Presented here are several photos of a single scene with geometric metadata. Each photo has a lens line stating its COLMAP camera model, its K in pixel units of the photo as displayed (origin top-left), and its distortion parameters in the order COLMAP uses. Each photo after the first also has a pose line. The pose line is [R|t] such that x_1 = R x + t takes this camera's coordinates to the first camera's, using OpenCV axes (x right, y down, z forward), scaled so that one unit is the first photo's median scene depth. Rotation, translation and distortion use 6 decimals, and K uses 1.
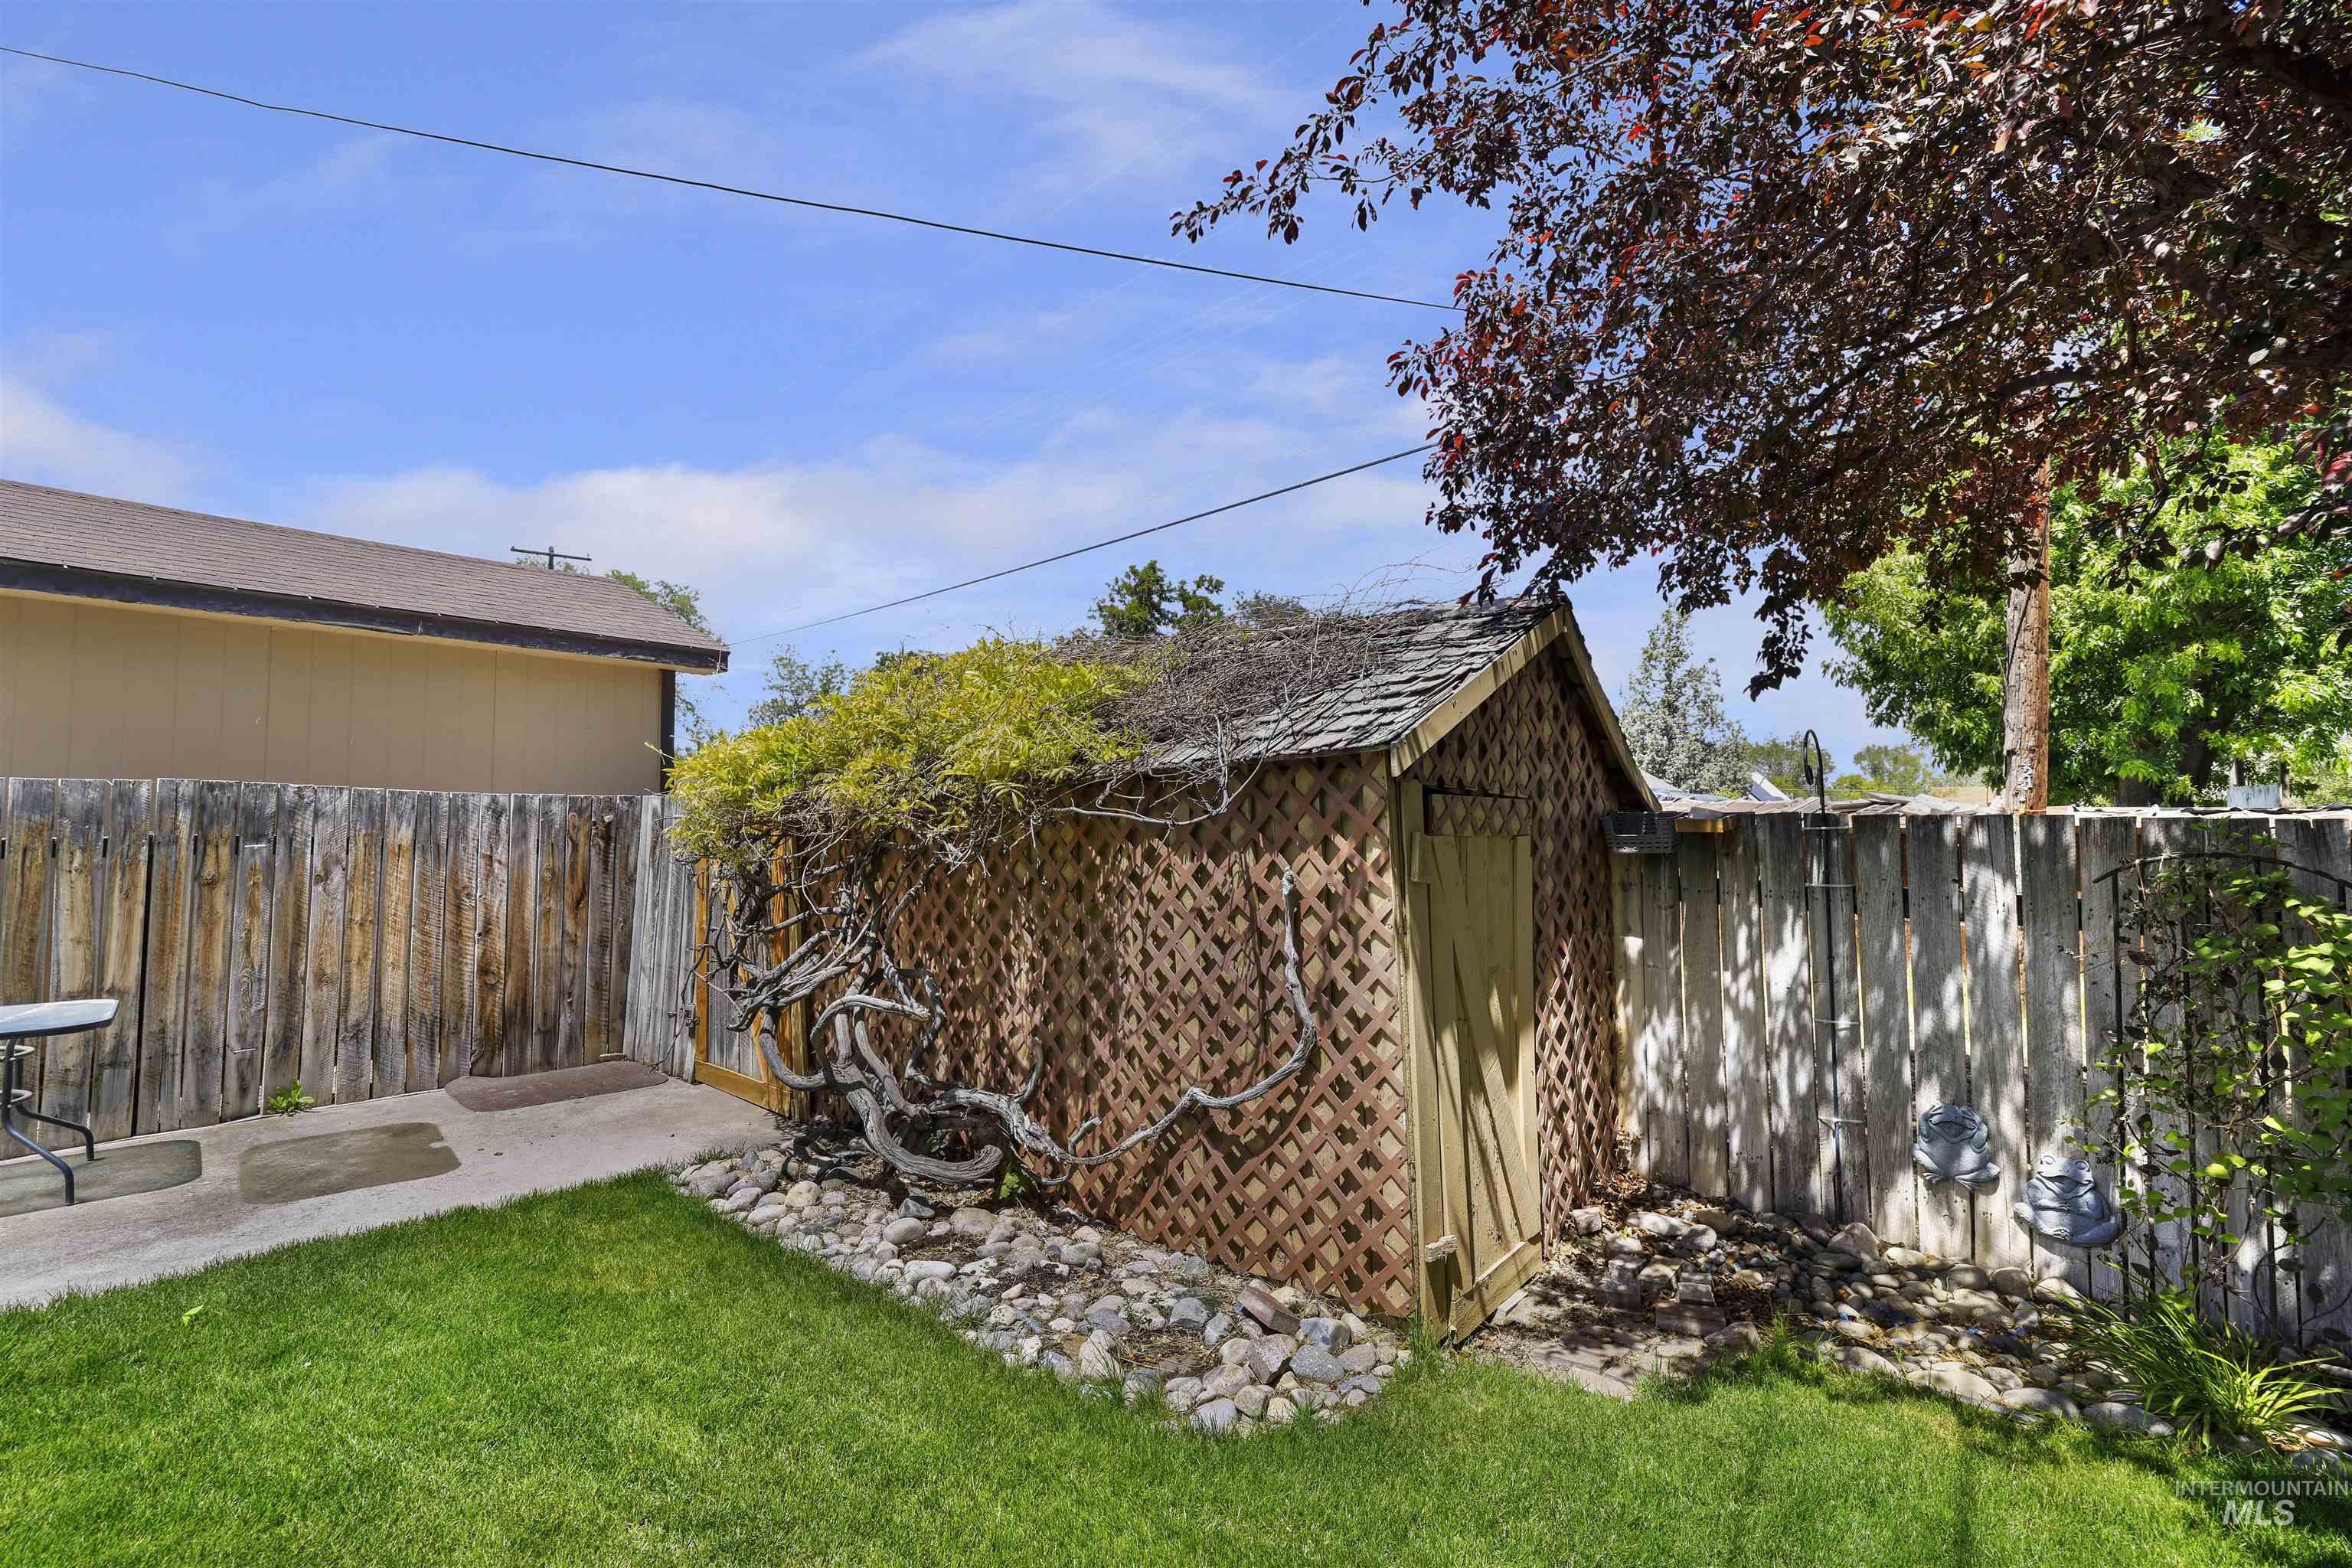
lens RADIAL K [[1040.0, 0, 1172.5], [0, 1040.0, 791.8], [0, 0, 1]] dist [-0.039079, 0.008867]
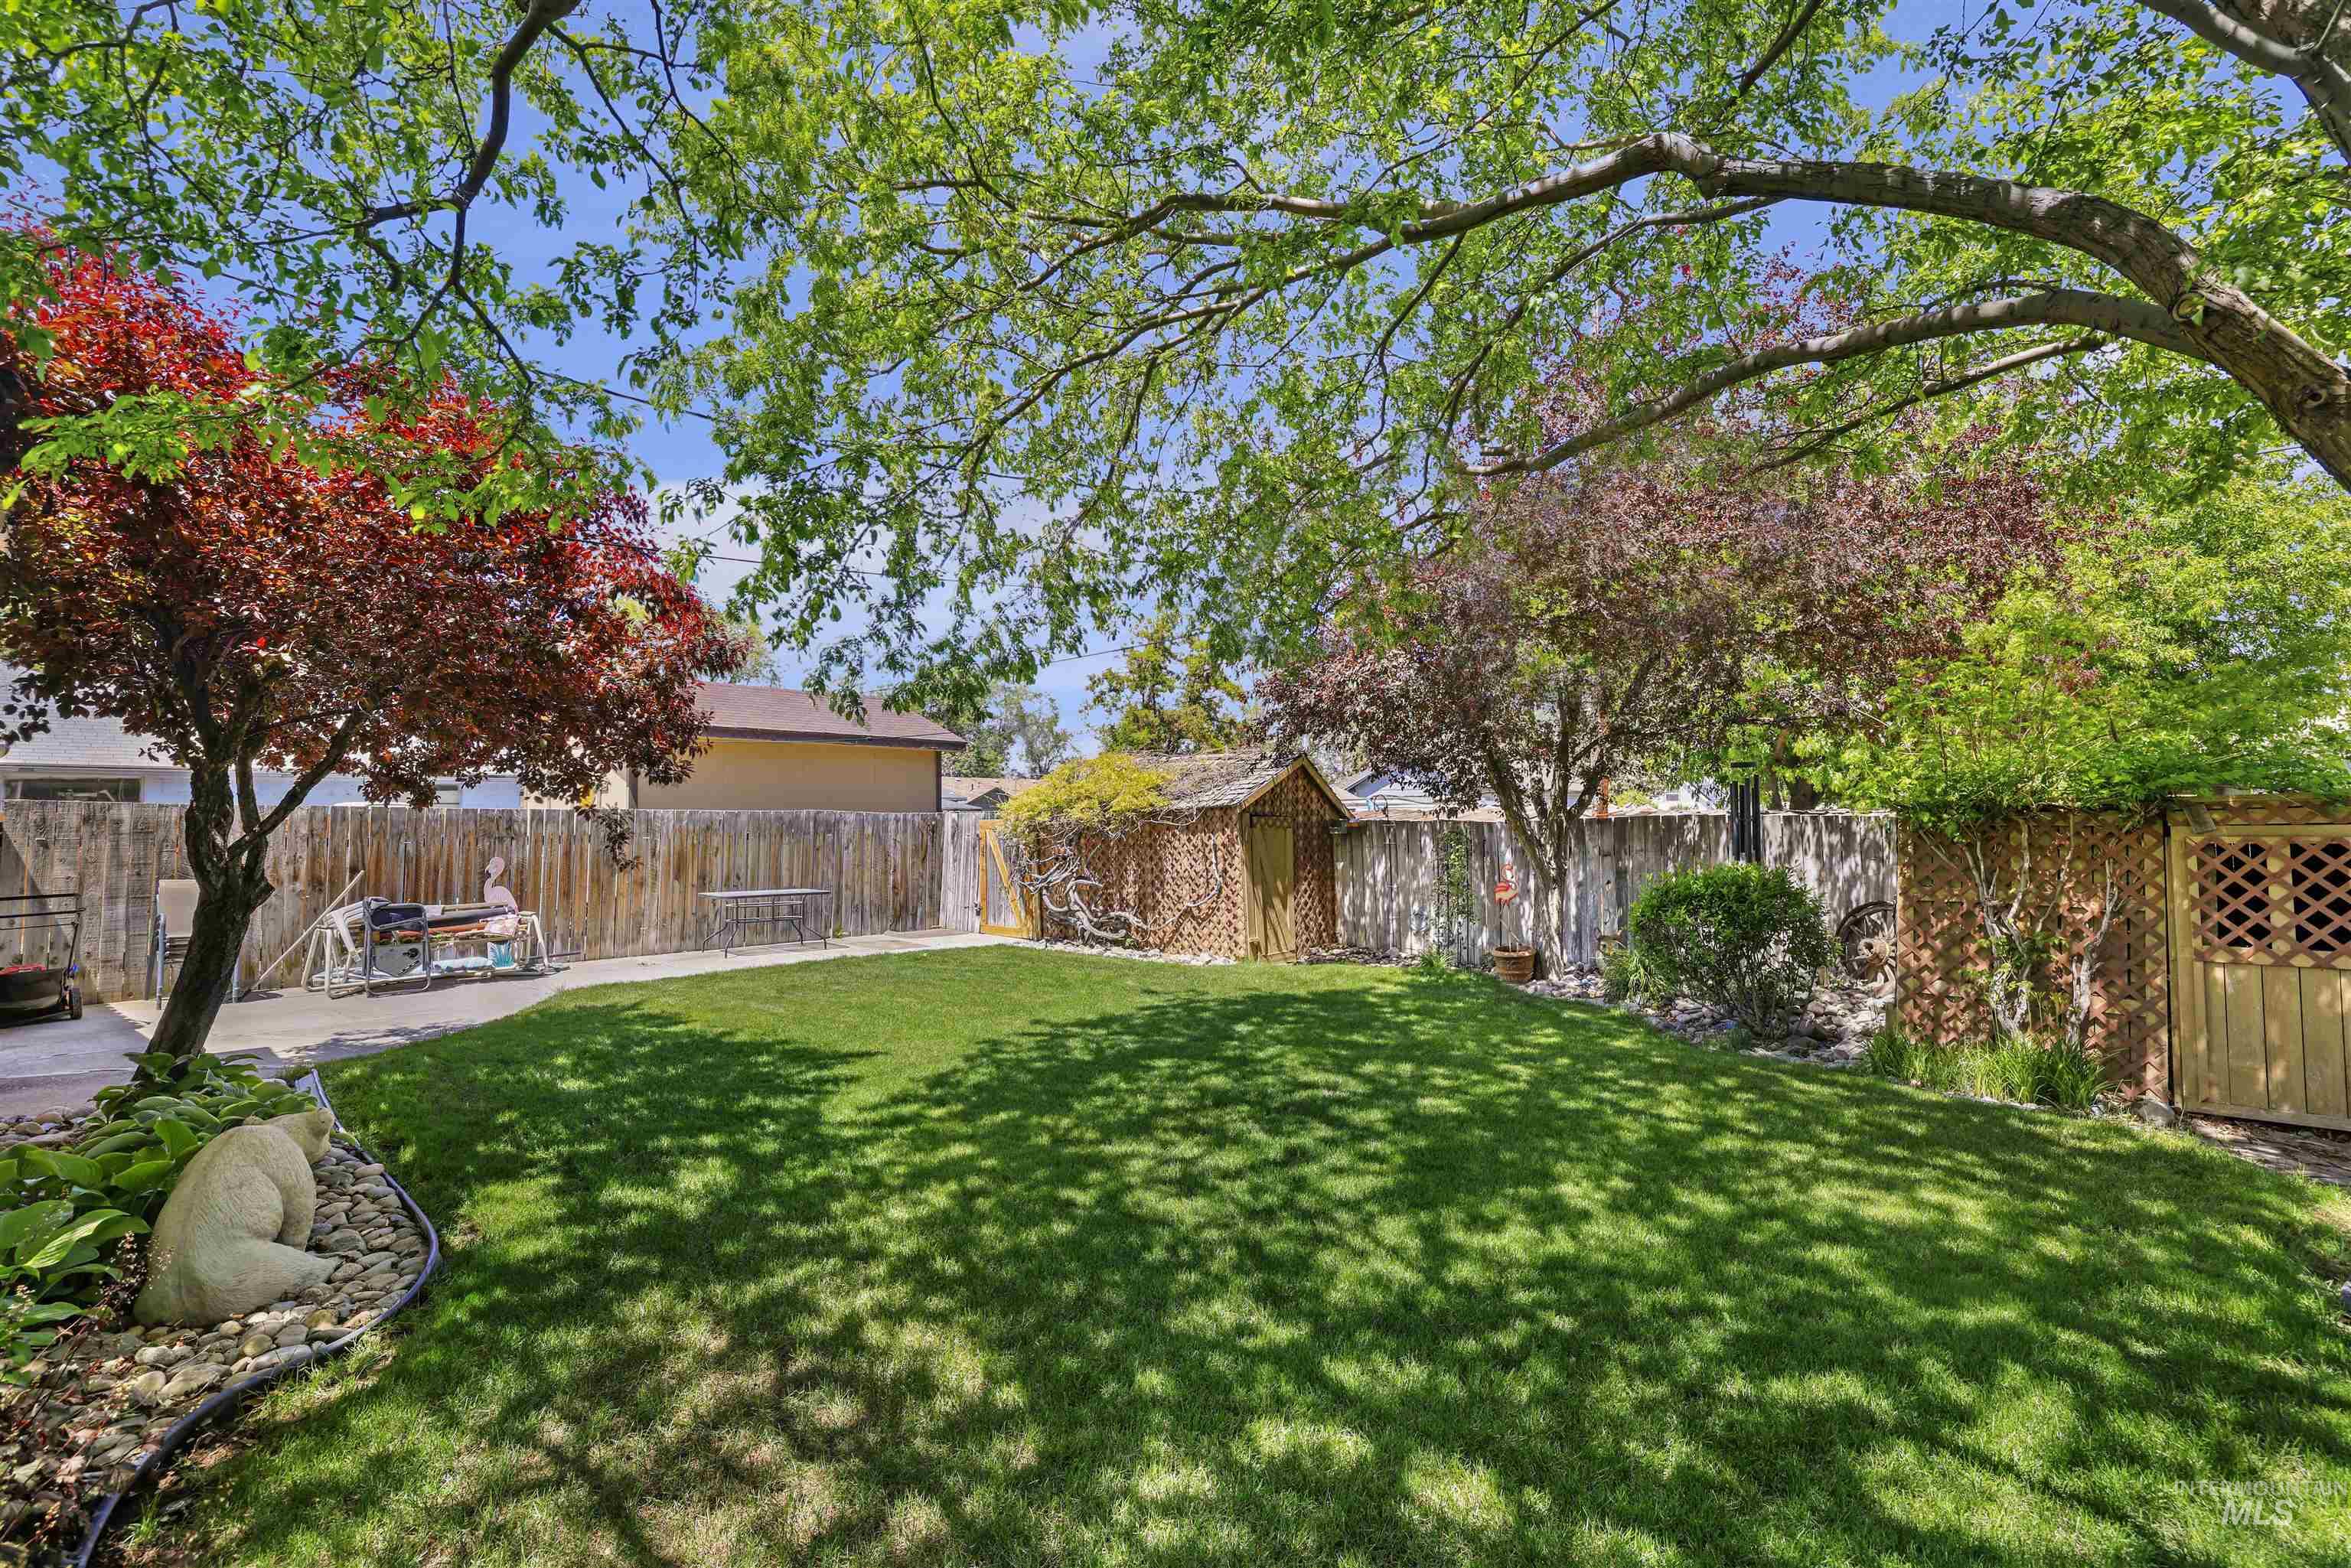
lens RADIAL K [[1039.5, 0, 1179.9], [0, 1039.5, 782.8], [0, 0, 1]] dist [-0.039079, 0.008867]
pose [[0.999968, -0.007798, -0.001748, 0.004979], [0.007799, 0.999970, 0.000065, -0.096919], [0.001747, -0.000079, 0.999998, -2.168235]]
